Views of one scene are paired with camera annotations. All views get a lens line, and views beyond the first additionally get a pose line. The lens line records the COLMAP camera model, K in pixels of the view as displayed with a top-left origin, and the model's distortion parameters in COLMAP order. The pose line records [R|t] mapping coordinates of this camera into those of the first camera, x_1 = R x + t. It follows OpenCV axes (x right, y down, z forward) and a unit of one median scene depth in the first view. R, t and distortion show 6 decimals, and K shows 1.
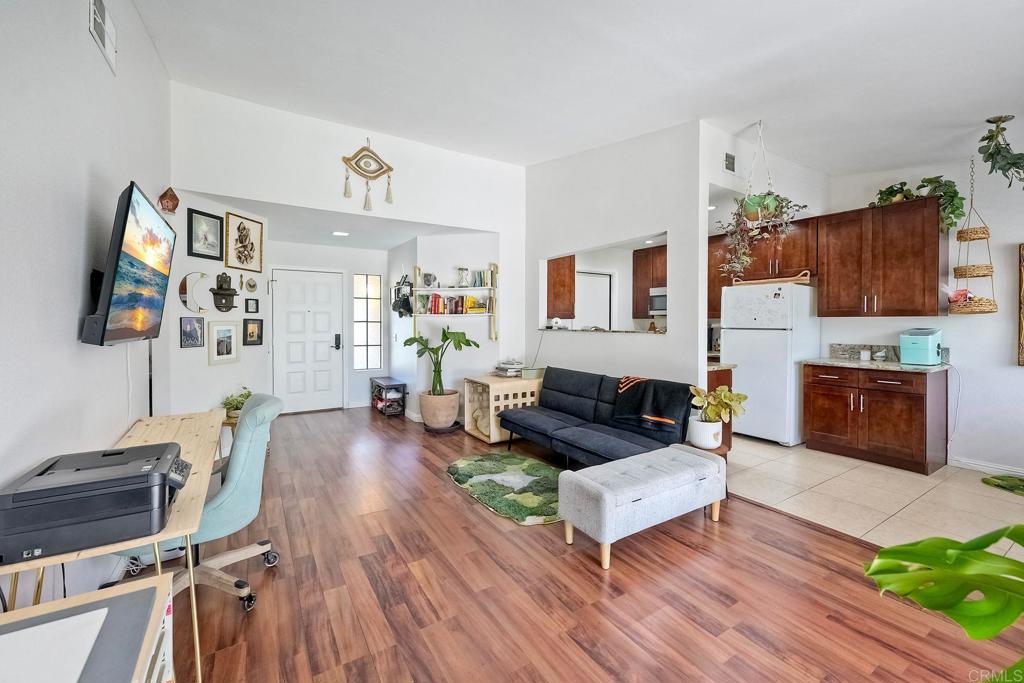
lens RADIAL K [[426.9, 0, 513.3], [0, 426.9, 318.4], [0, 0, 1]] dist [0.007178, -0.000687]
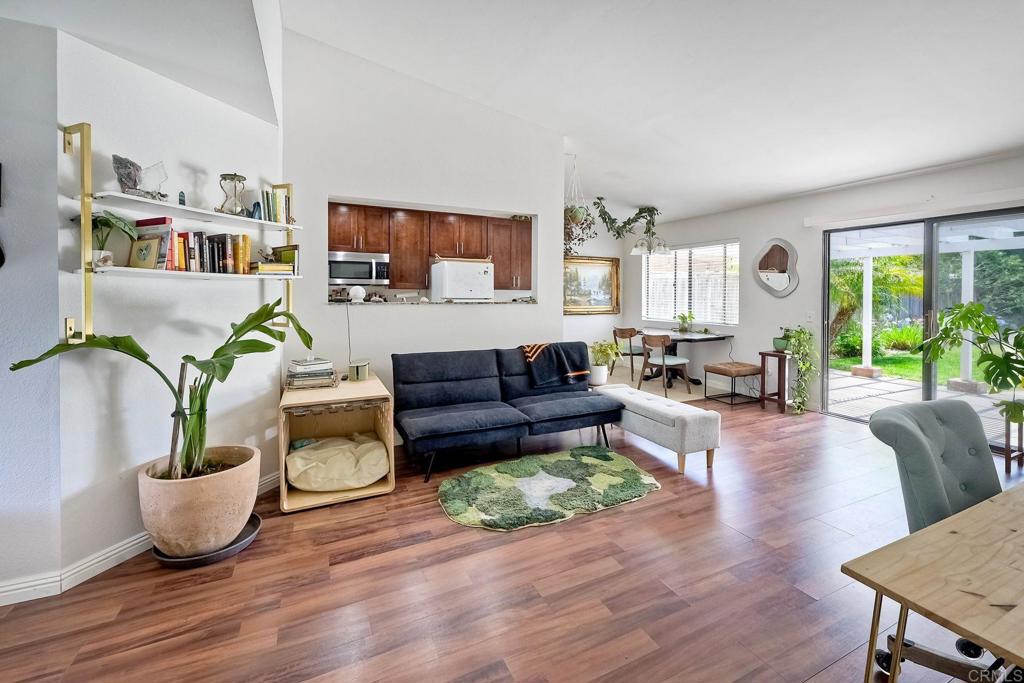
lens RADIAL K [[426.9, 0, 516.9], [0, 426.9, 294.7], [0, 0, 1]] dist [0.007178, -0.000687]
pose [[0.095920, -0.001660, 0.995388, -0.749449], [-0.017803, 0.999836, 0.003383, 0.007225], [-0.995230, -0.018045, 0.095875, 0.889803]]
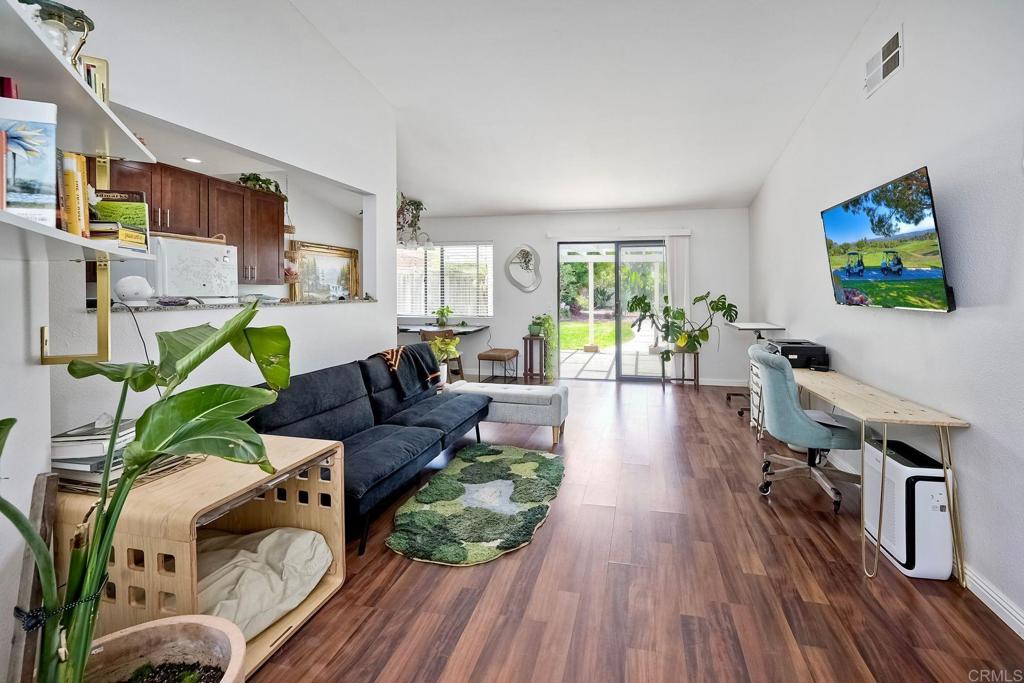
lens RADIAL K [[426.9, 0, 561.7], [0, 426.9, 296.9], [0, 0, 1]] dist [0.007178, -0.000687]
pose [[-0.735679, -0.012077, 0.677222, -0.565021], [-0.011474, 0.999920, 0.005368, 0.012181], [-0.677233, -0.003822, -0.735759, 1.345271]]
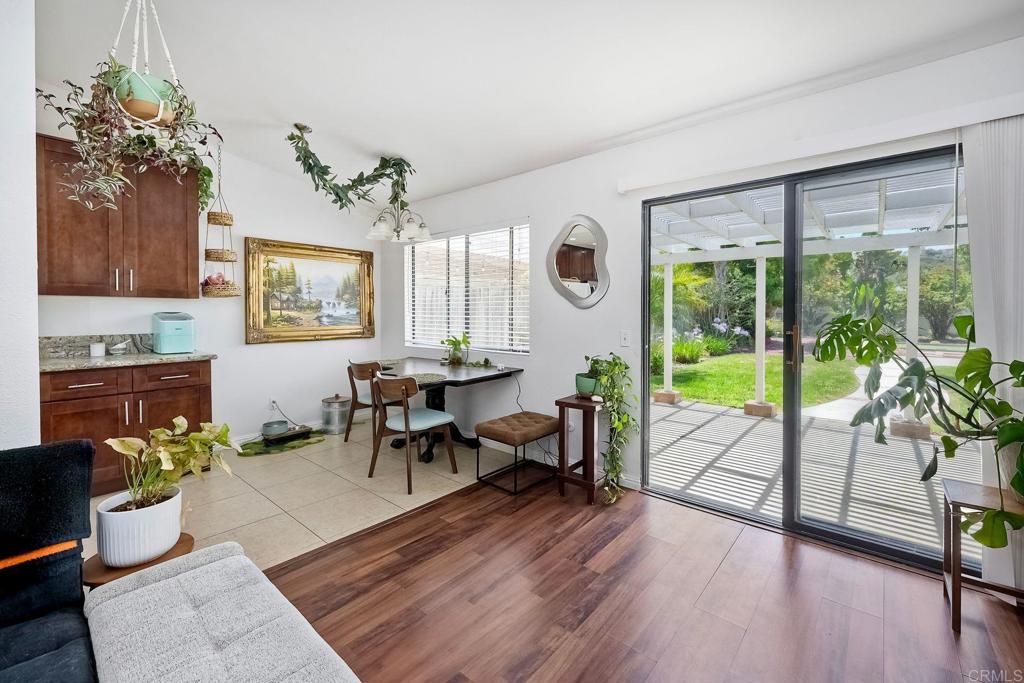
lens RADIAL K [[426.9, 0, 523.2], [0, 426.9, 321.9], [0, 0, 1]] dist [0.007178, -0.000687]
pose [[-0.313550, -0.020778, 0.949344, -0.106566], [-0.011407, 0.999771, 0.018114, 0.018281], [-0.949503, -0.005150, -0.313715, 0.582391]]
